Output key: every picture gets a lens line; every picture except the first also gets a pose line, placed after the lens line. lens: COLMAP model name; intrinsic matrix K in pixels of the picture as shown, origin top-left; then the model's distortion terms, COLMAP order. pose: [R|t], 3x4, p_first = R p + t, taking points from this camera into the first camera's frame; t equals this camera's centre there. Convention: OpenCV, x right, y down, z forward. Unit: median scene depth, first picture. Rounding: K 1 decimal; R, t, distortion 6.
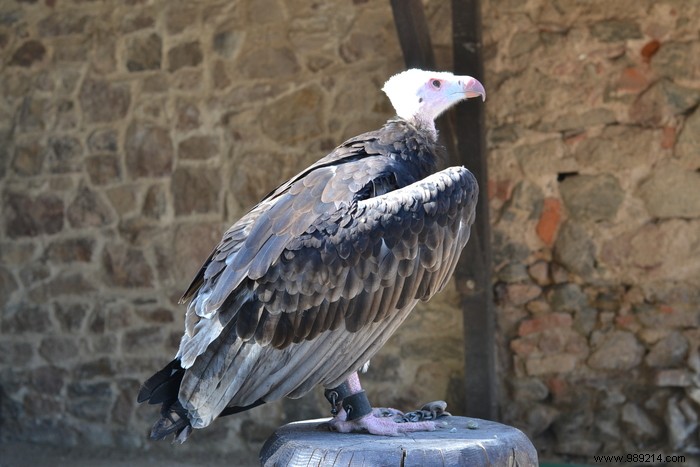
lens RADIAL K [[1597.4, 0, 350.0], [0, 1597.4, 233.5], [0, 0, 1]] dist [-0.003669, 0.194470]
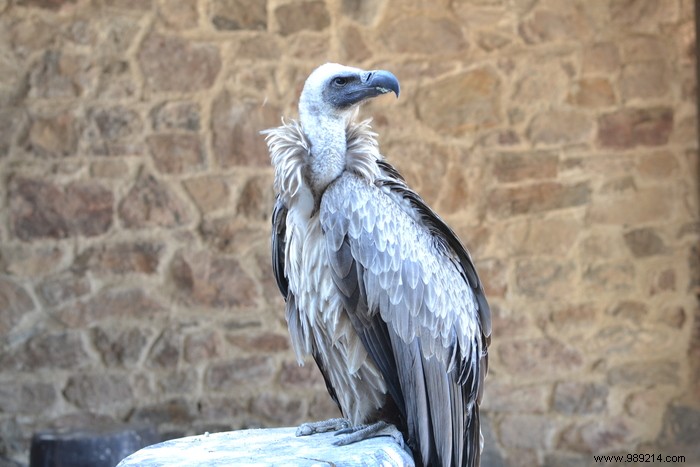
lens RADIAL K [[1597.4, 0, 350.0], [0, 1597.4, 233.5], [0, 0, 1]] dist [-0.003669, 0.194470]
pose [[0.822652, 0.029875, 0.567759, -0.525254], [-0.013119, 0.999350, -0.033576, 0.023335], [-0.568393, 0.020173, 0.822510, 0.324988]]
